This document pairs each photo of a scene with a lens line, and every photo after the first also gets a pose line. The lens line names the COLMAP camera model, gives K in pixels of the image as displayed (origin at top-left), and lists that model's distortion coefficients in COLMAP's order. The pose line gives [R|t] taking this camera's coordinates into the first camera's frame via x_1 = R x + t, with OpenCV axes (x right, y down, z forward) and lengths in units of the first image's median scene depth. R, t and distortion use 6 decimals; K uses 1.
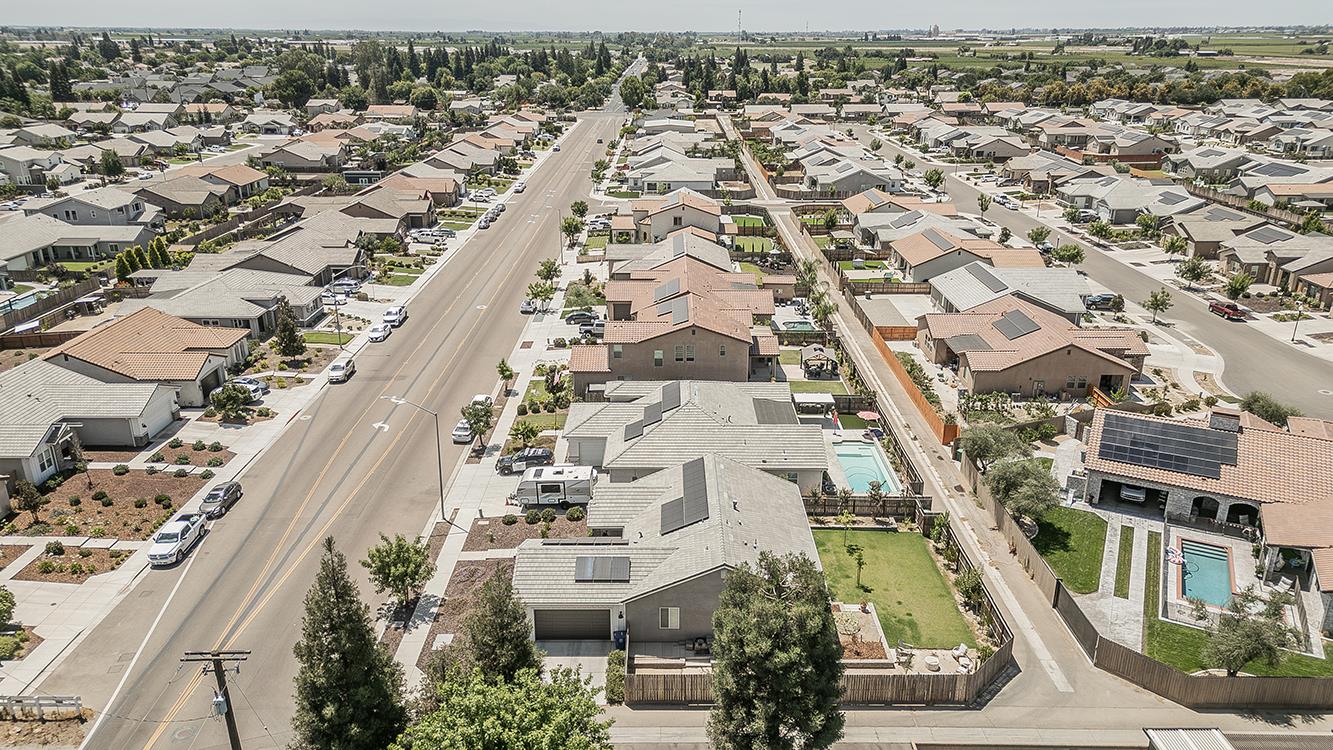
lens RADIAL K [[931.3, 0, 659.0], [0, 931.3, 376.5], [0, 0, 1]] dist [0.068897, -0.036739]
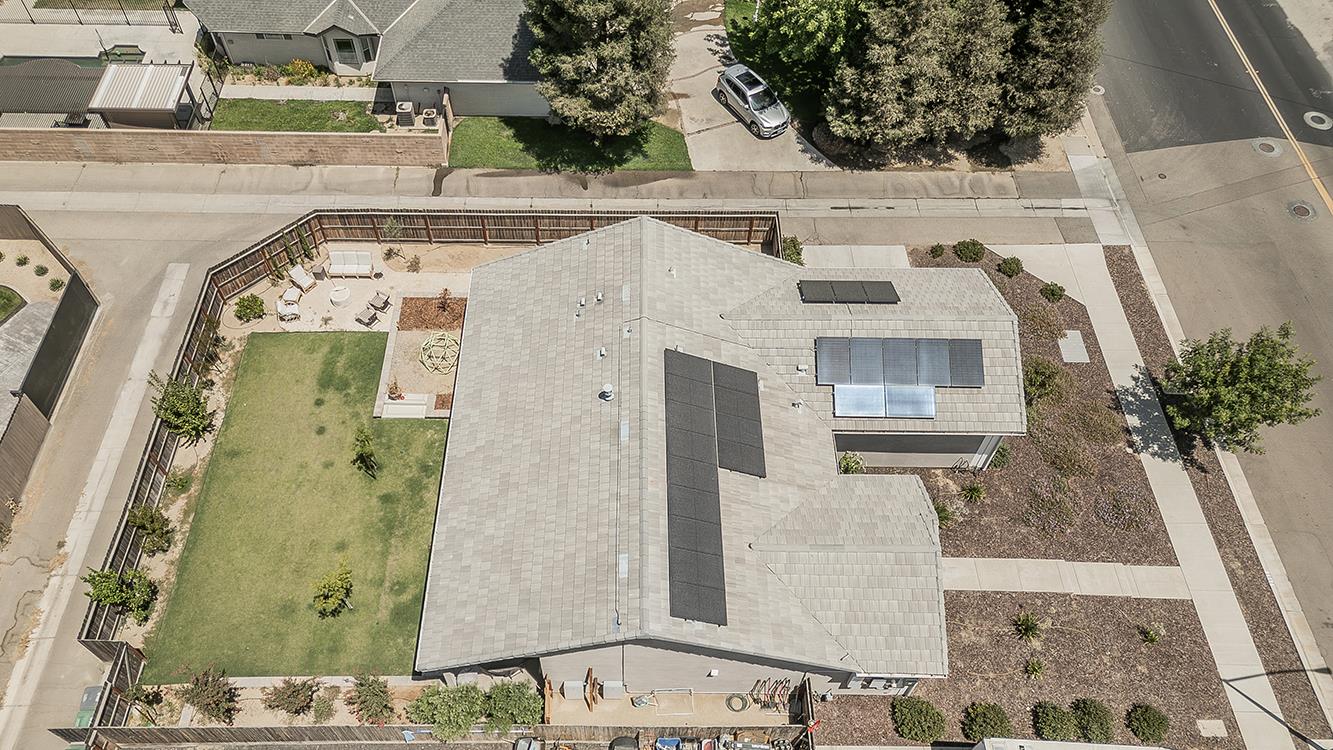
lens RADIAL K [[957.9, 0, 639.1], [0, 957.9, 395.5], [0, 0, 1]] dist [0.047138, -0.005520]
pose [[-0.999909, 0.000715, -0.013481, 0.063560], [-0.012831, 0.260100, 0.965496, -0.286304], [0.004197, 0.965581, -0.260067, 0.991751]]
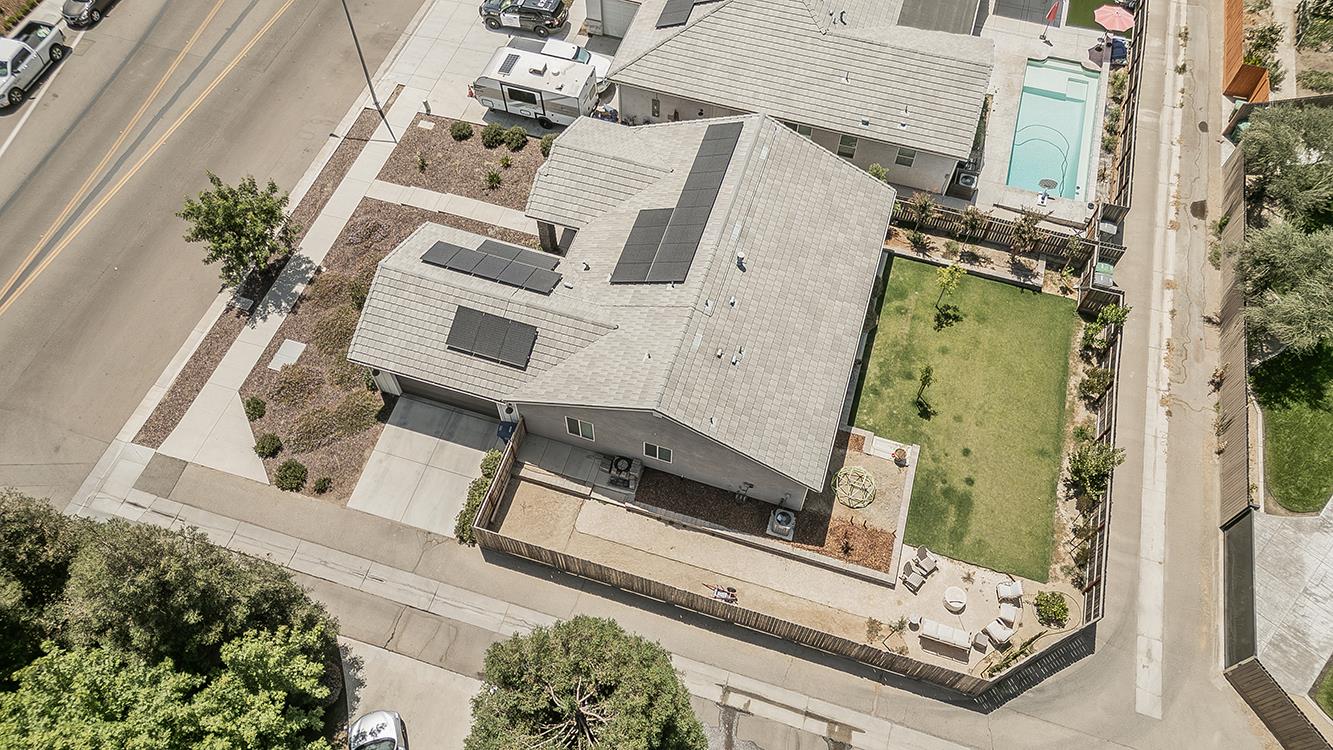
lens RADIAL K [[932.4, 0, 664.3], [0, 932.4, 373.4], [0, 0, 1]] dist [0.066688, -0.034673]
pose [[0.956518, 0.252585, -0.145858, 0.123318], [-0.108830, 0.773026, 0.624969, -0.151220], [0.270610, -0.581921, 0.766902, 0.431278]]
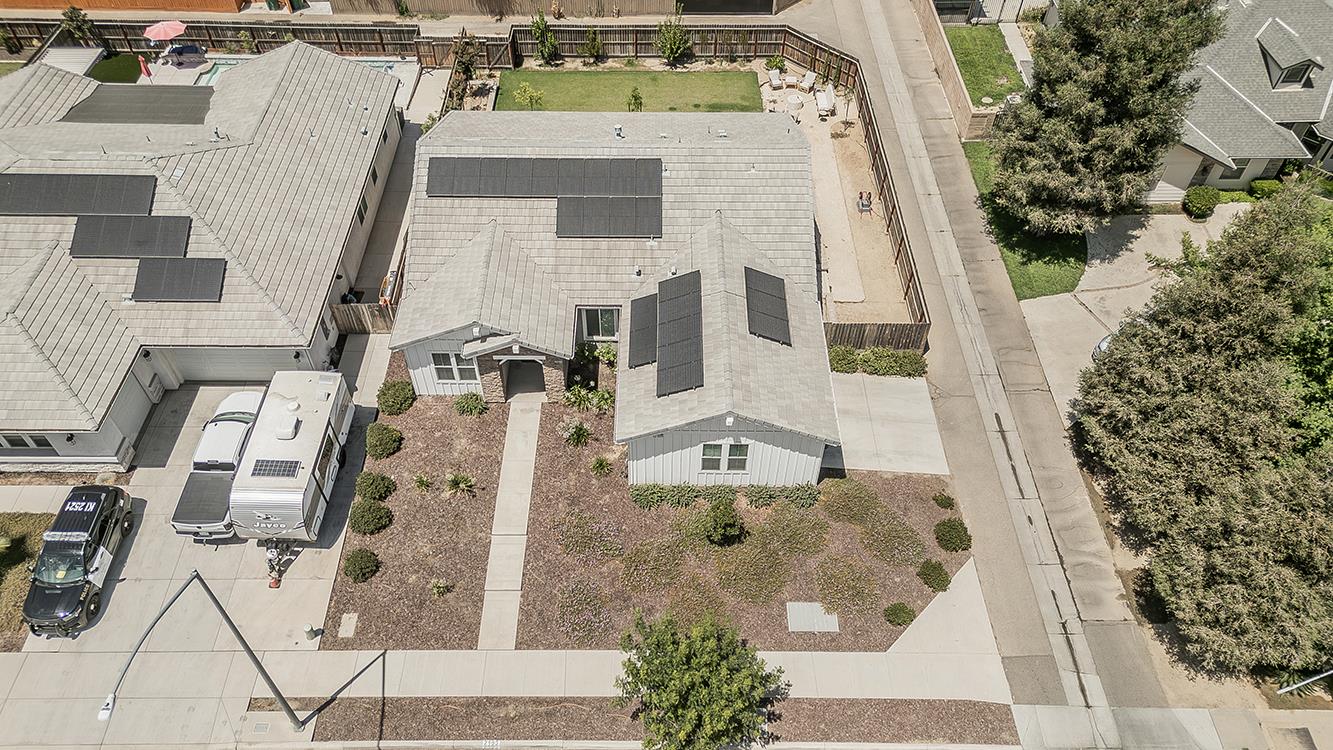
lens RADIAL K [[931.3, 0, 659.0], [0, 931.3, 376.5], [0, 0, 1]] dist [0.068897, -0.036739]
pose [[-0.006457, -0.750997, 0.660274, -0.389086], [0.343152, 0.618529, 0.706872, -0.163916], [-0.939258, 0.231138, 0.253712, 0.754869]]
